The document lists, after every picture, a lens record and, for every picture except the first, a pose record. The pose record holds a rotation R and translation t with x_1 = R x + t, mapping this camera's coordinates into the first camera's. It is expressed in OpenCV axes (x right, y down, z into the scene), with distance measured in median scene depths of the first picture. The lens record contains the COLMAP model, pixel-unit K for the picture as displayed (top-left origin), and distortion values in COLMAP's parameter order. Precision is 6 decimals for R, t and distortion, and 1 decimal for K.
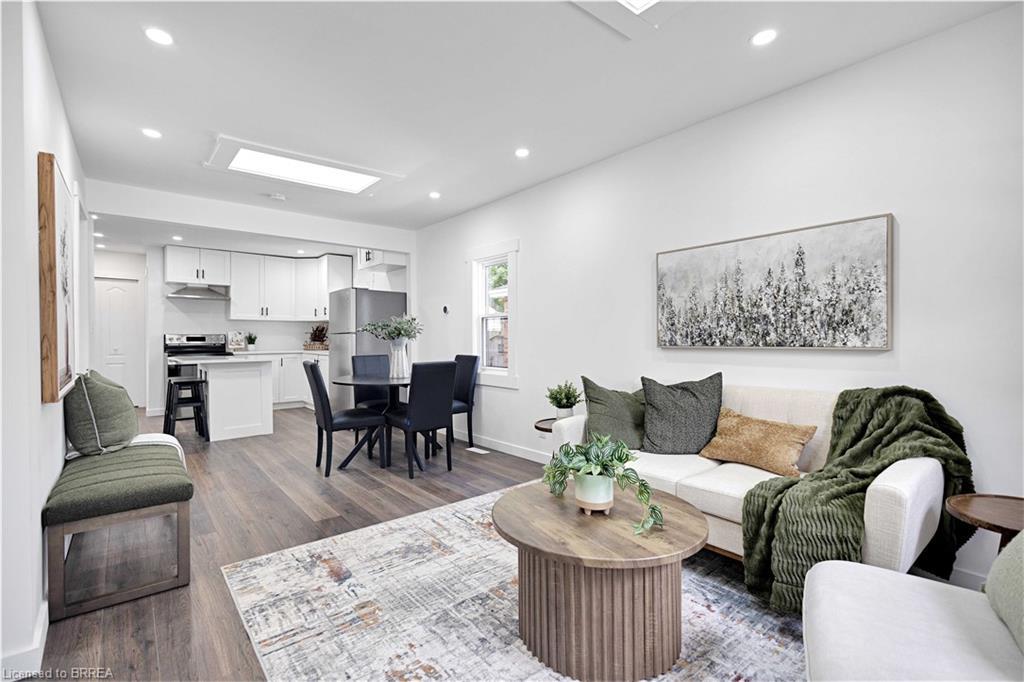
lens RADIAL K [[470.0, 0, 510.9], [0, 470.0, 338.4], [0, 0, 1]] dist [0.017218, -0.004741]
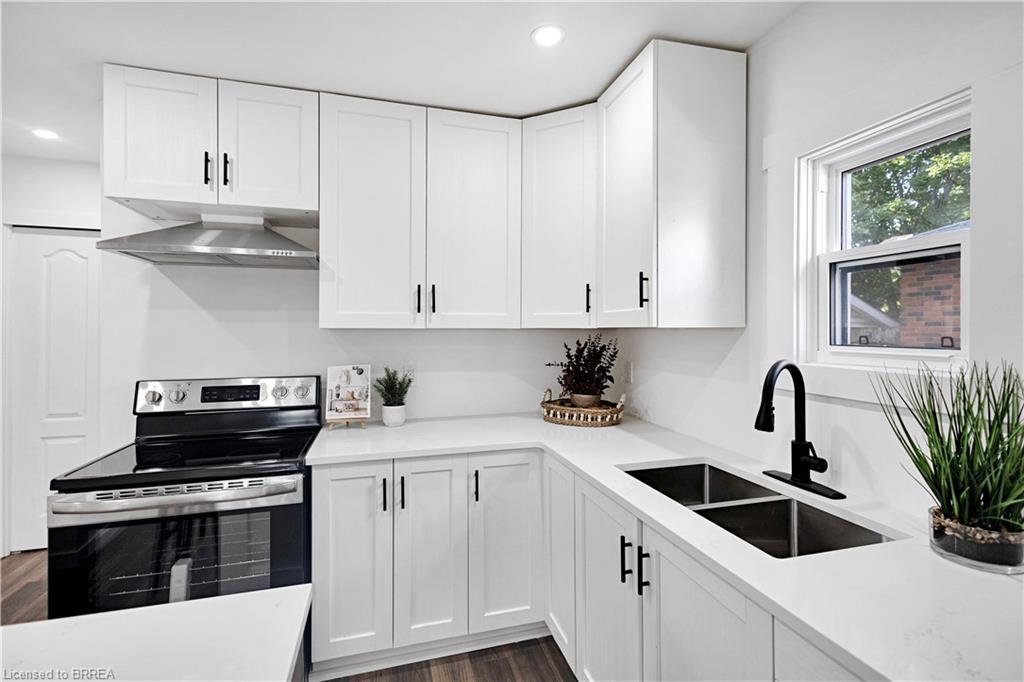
lens RADIAL K [[477.0, 0, 510.4], [0, 477.0, 328.5], [0, 0, 1]] dist [0.009767, -0.000351]
pose [[0.913947, -0.004143, -0.405811, -0.867674], [0.002356, 0.999985, -0.004903, -0.091068], [0.405826, 0.003524, 0.913944, 1.839402]]
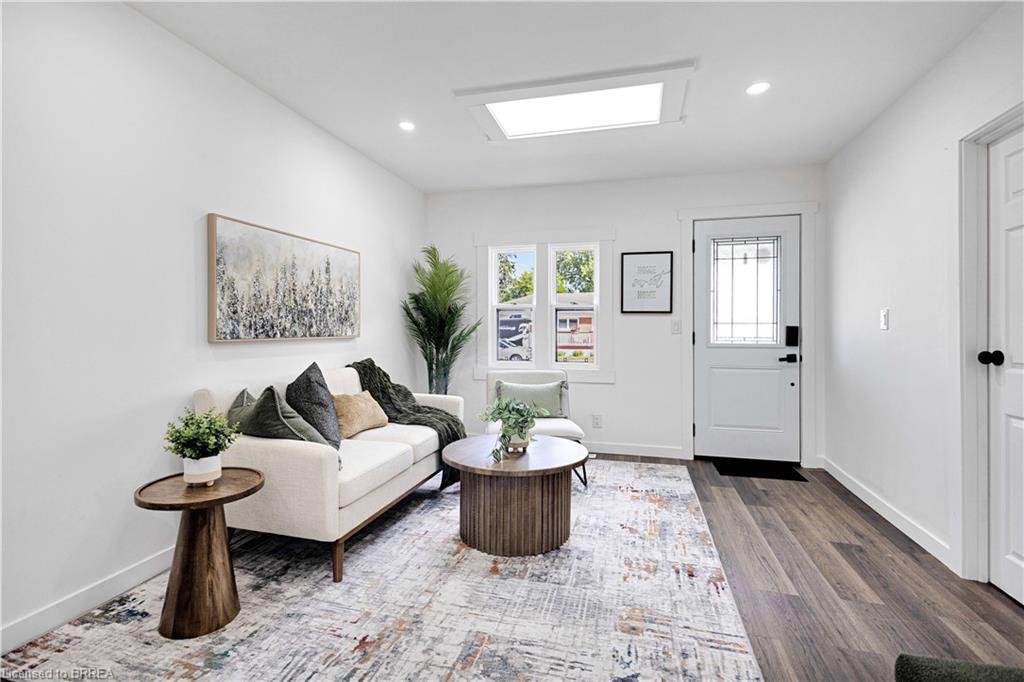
lens RADIAL K [[470.0, 0, 510.9], [0, 470.0, 338.4], [0, 0, 1]] dist [0.017218, -0.004741]
pose [[-0.584085, -0.012617, 0.811595, -0.585207], [0.000490, 0.999874, 0.015896, 0.002124], [-0.811693, 0.009682, -0.584005, 1.112105]]
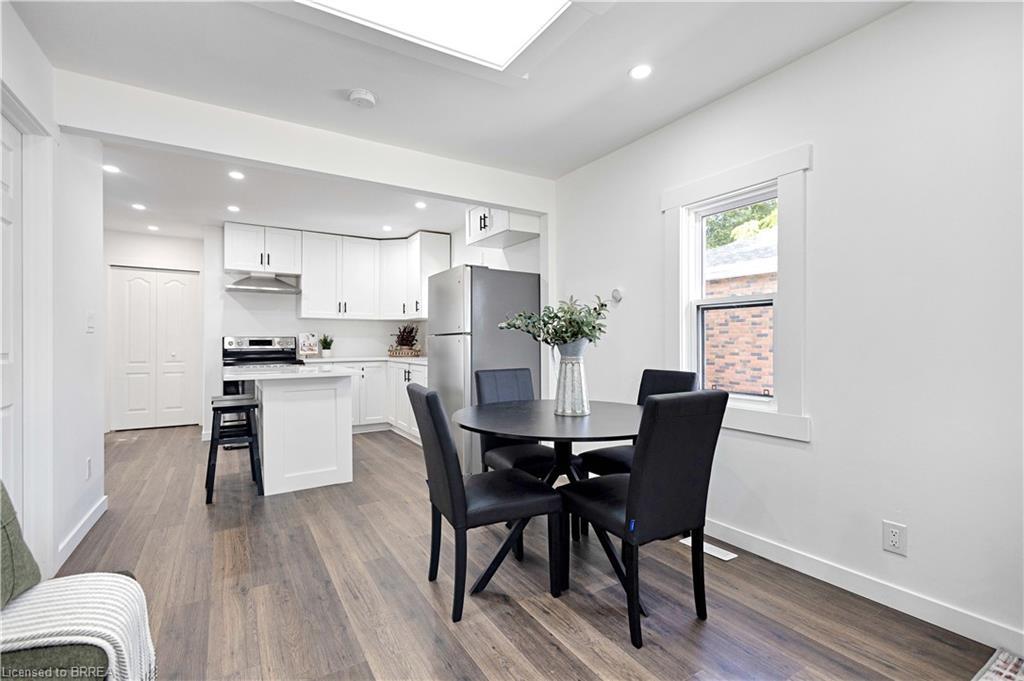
lens RADIAL K [[470.0, 0, 510.9], [0, 470.0, 337.9], [0, 0, 1]] dist [0.017218, -0.004741]
pose [[0.990291, -0.001183, -0.139003, -0.334941], [-0.000145, 0.999954, -0.009545, 0.001792], [0.139008, 0.009473, 0.990246, 0.651795]]
